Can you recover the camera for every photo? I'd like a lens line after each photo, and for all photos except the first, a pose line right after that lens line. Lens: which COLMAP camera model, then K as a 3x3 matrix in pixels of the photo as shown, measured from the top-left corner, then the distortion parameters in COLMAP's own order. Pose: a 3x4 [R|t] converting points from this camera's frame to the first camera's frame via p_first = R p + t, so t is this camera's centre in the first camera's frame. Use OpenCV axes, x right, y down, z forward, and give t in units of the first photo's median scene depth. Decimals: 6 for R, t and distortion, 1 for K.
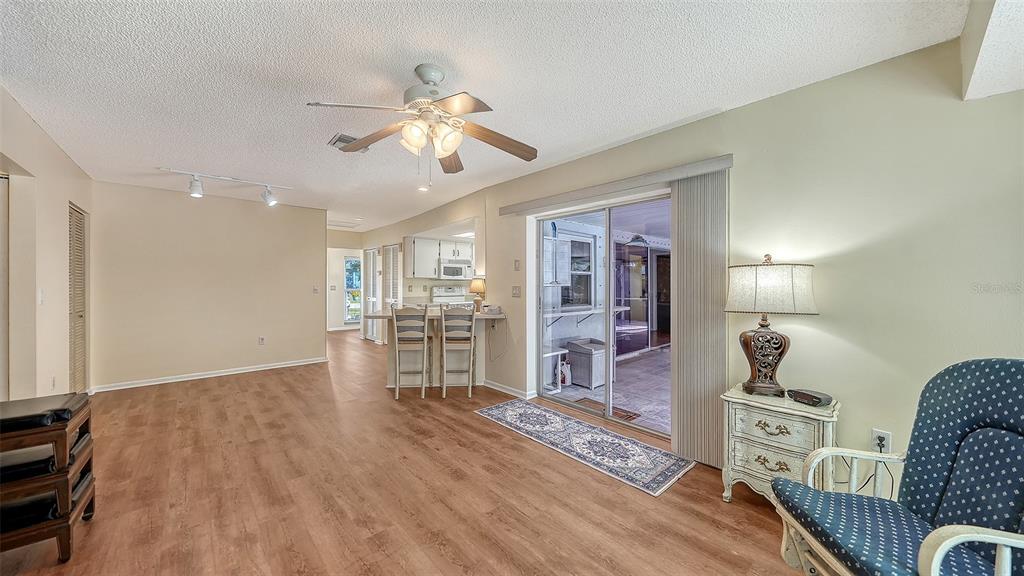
lens RADIAL K [[350.9, 0, 506.7], [0, 350.9, 286.5], [0, 0, 1]] dist [-0.000222, -0.000018]
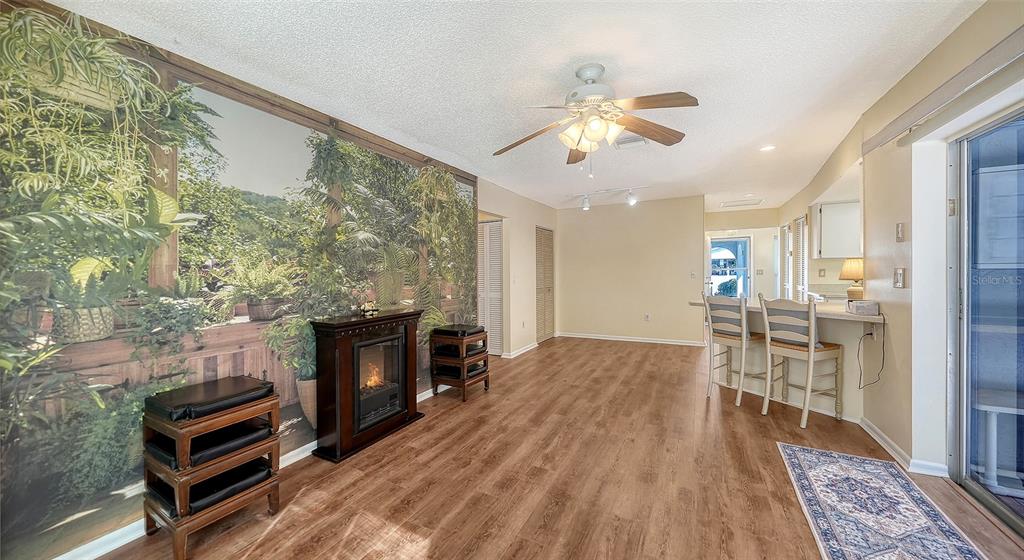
lens RADIAL K [[355.7, 0, 512.0], [0, 355.7, 280.0], [0, 0, 1]] dist [0.000122, -0.000048]
pose [[0.354366, 0.014709, -0.934991, 0.408375], [0.011288, 0.999736, 0.020005, -0.002873], [0.935038, -0.017643, 0.354107, 0.234871]]
